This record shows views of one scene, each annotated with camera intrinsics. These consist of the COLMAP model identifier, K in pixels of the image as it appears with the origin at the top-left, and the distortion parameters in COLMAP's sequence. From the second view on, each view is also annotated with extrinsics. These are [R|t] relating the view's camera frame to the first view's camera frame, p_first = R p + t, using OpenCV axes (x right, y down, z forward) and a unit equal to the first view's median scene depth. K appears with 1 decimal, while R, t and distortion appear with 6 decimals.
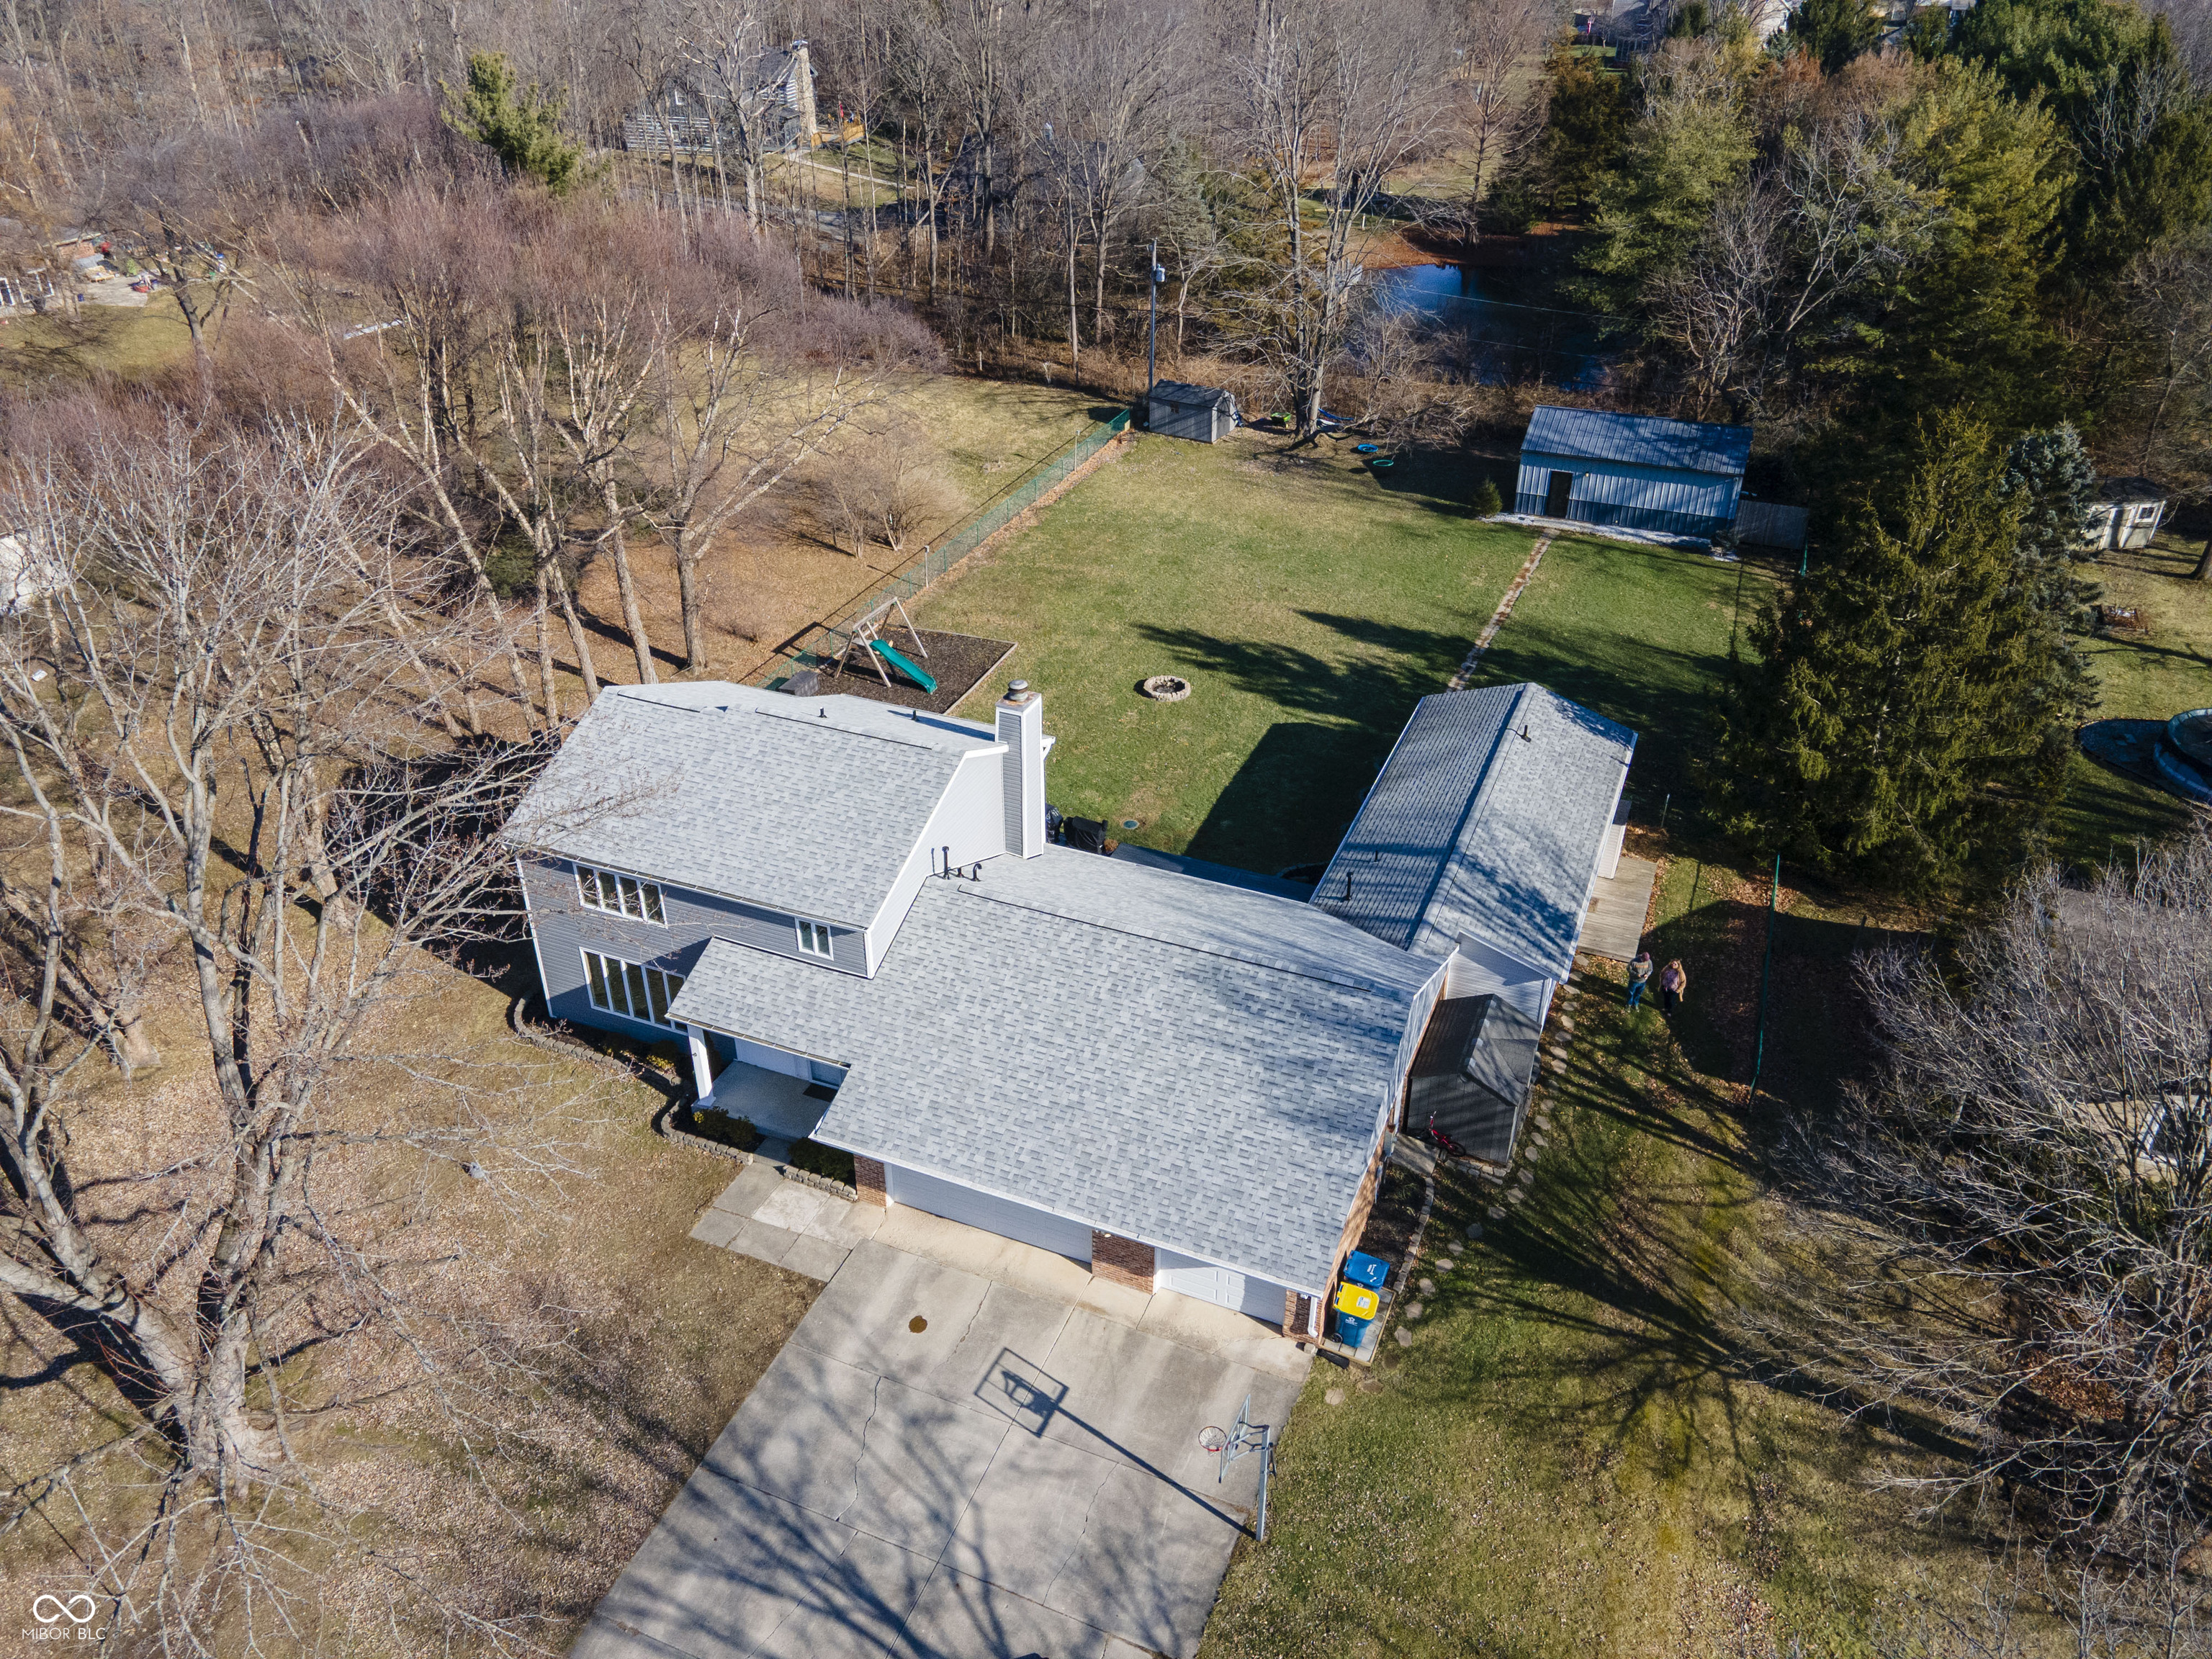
lens RADIAL K [[1628.4, 0, 1097.2], [0, 1628.4, 776.5], [0, 0, 1]] dist [0.044508, 0.001828]
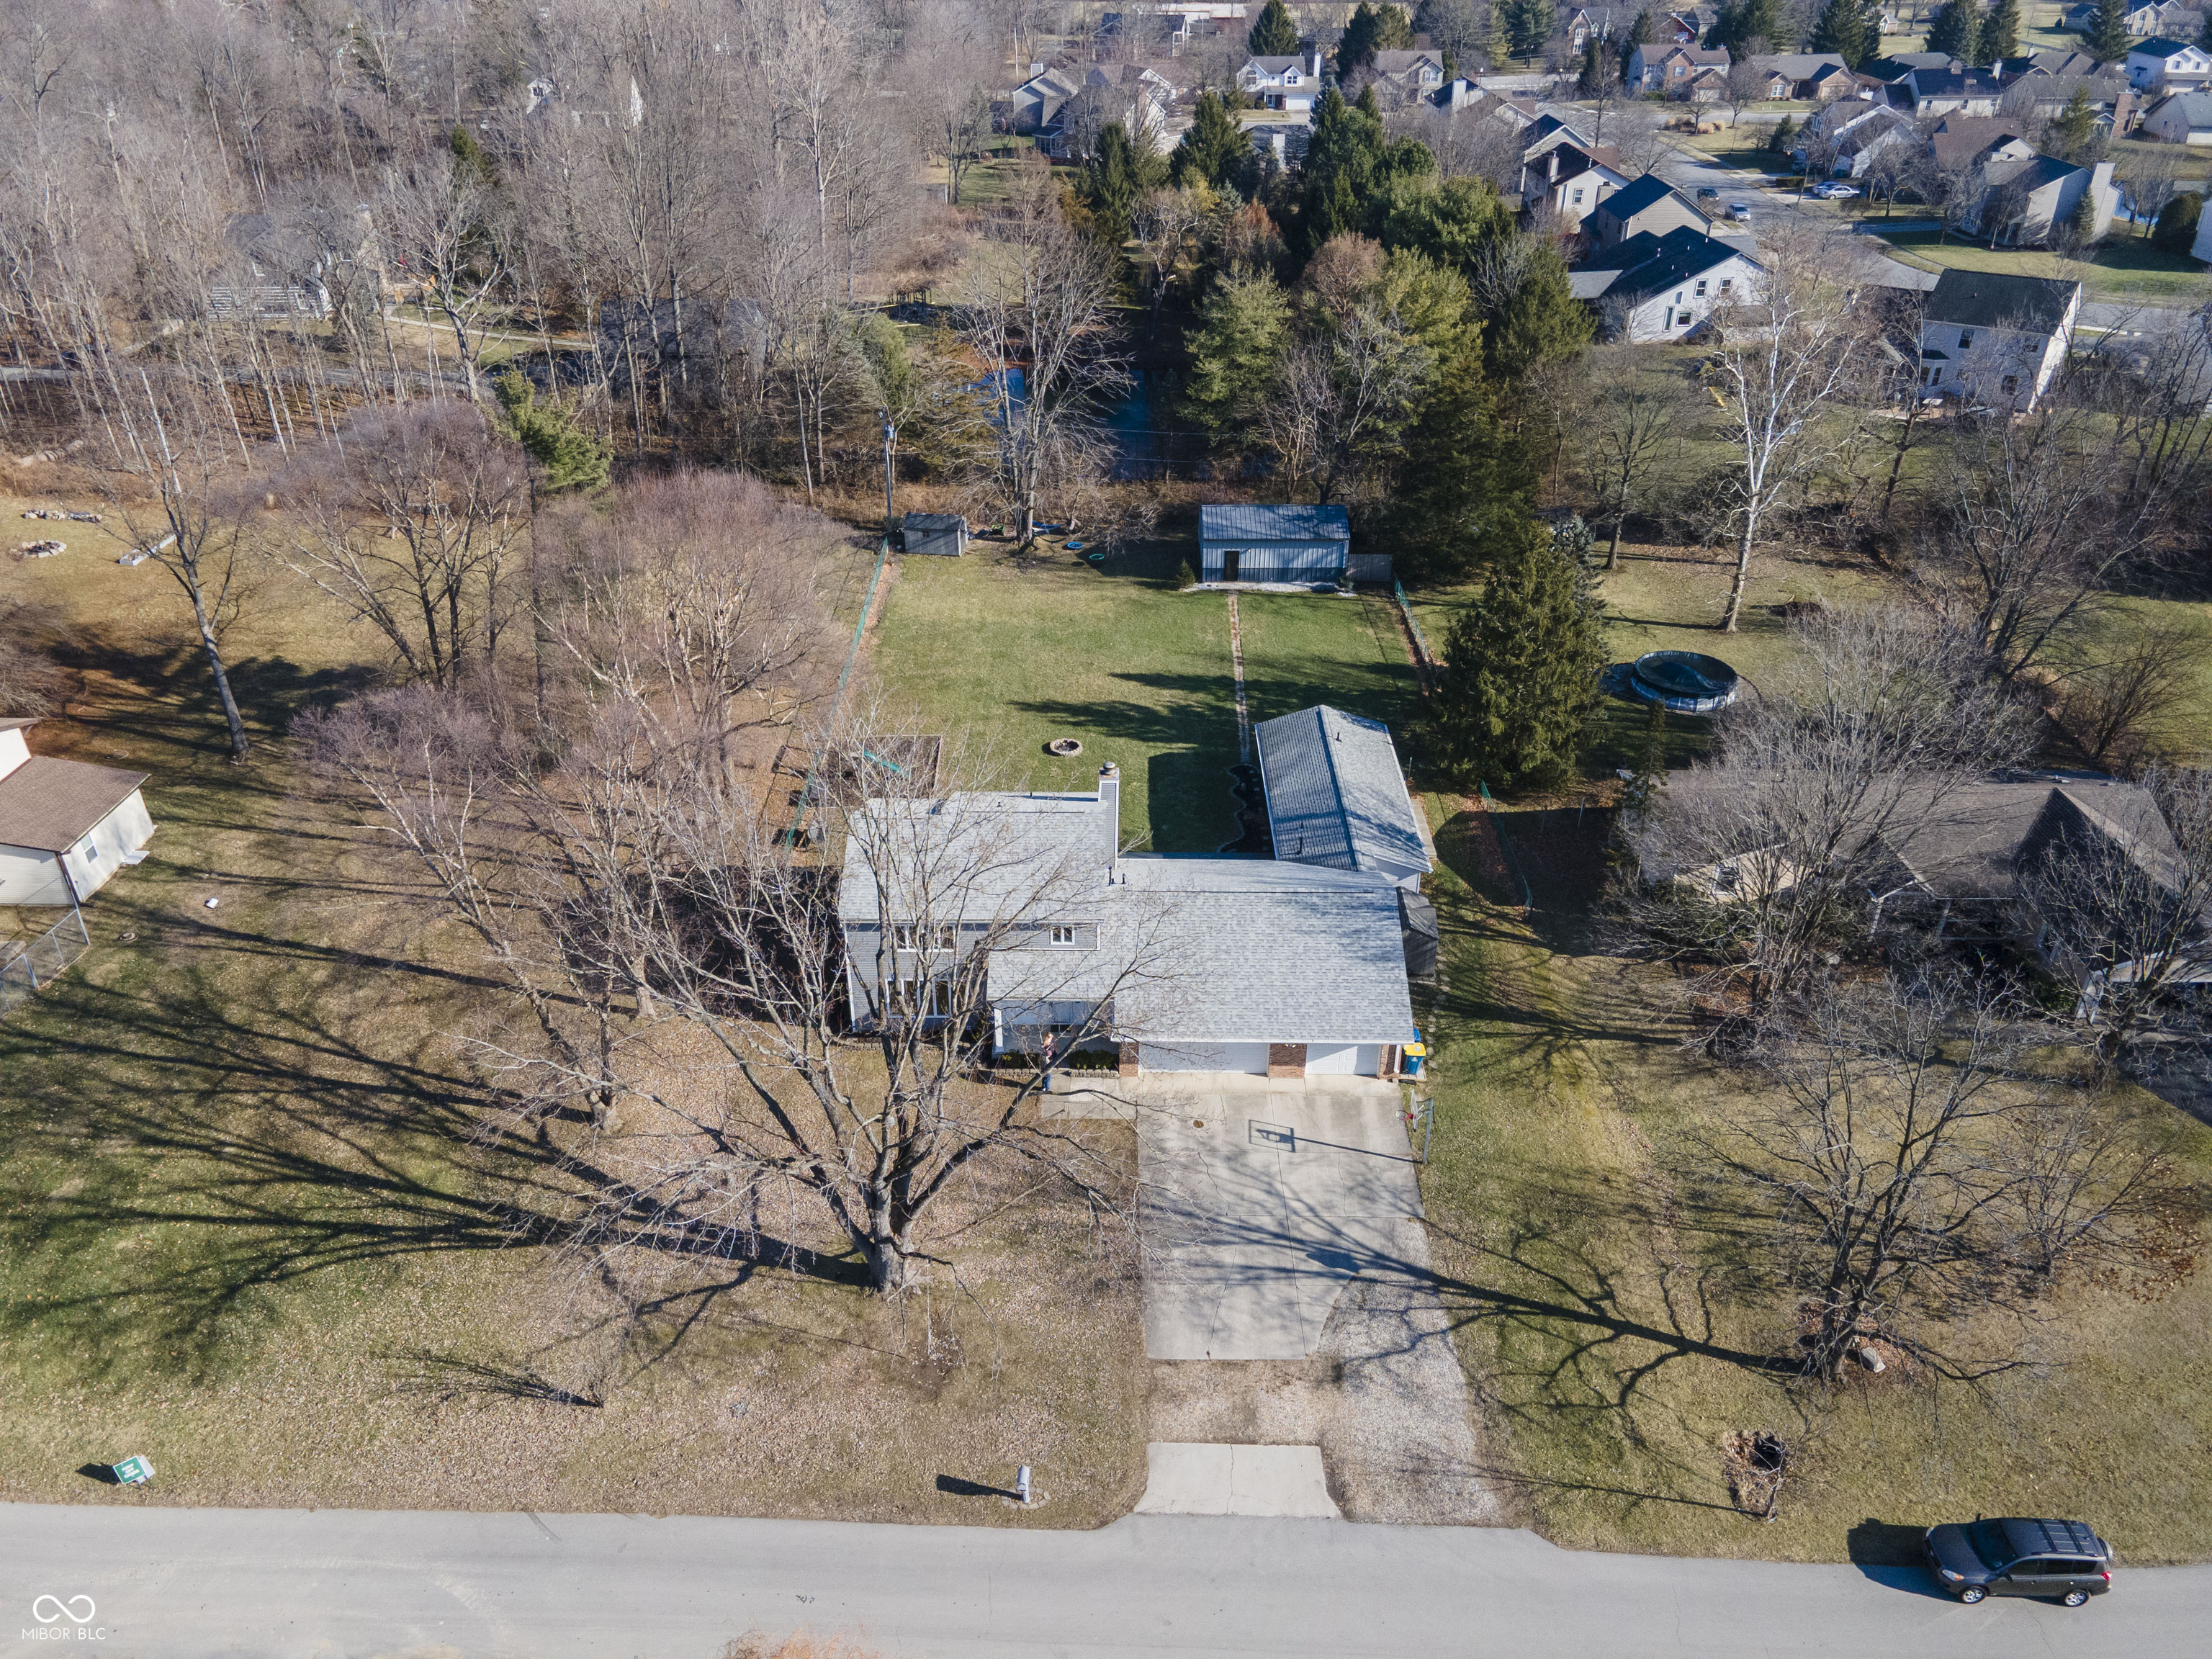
lens RADIAL K [[1628.4, 0, 1097.2], [0, 1628.4, 776.5], [0, 0, 1]] dist [0.044508, 0.001828]
pose [[0.924467, -0.186638, 0.332457, -0.435416], [0.188097, 0.981748, 0.028101, -0.066099], [-0.331634, 0.036556, 0.942700, -0.397382]]
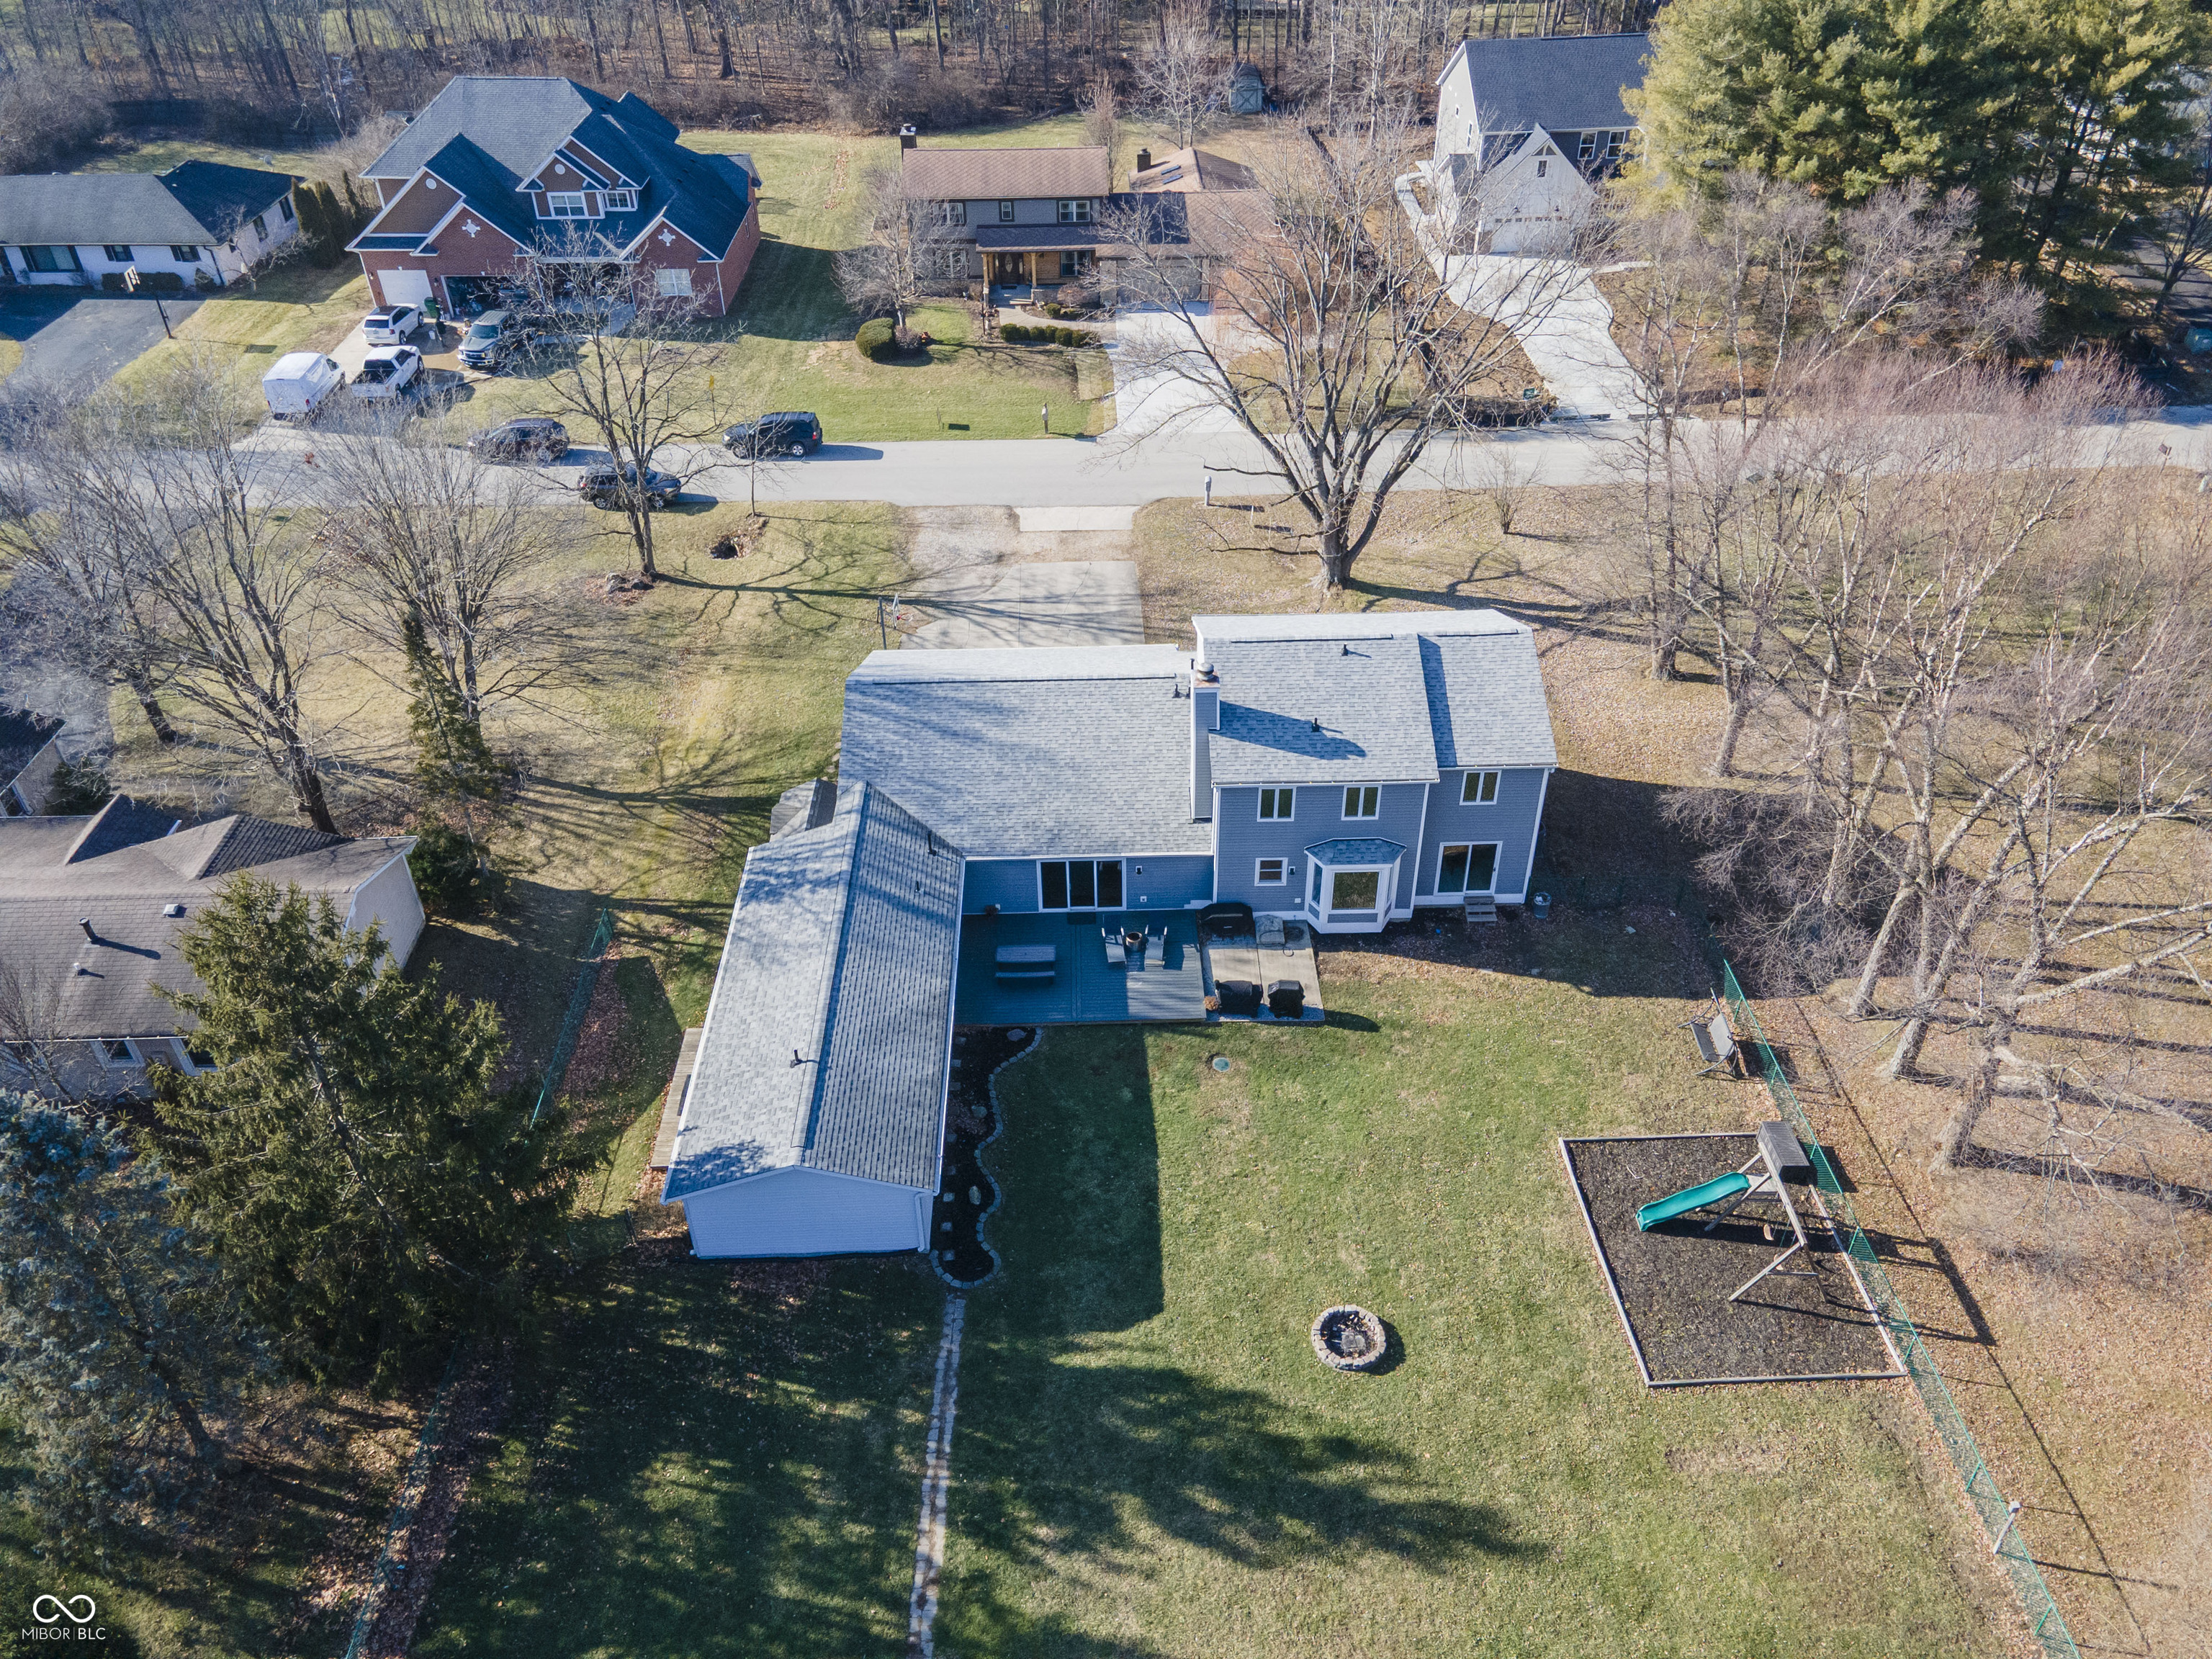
lens RADIAL K [[1617.3, 0, 1102.4], [0, 1617.3, 790.7], [0, 0, 1]] dist [0.035507, 0.012730]
pose [[-0.912677, 0.250060, -0.323251, 0.298485], [-0.192352, 0.435036, 0.879628, -0.726277], [0.360585, 0.864994, -0.348947, 1.034528]]
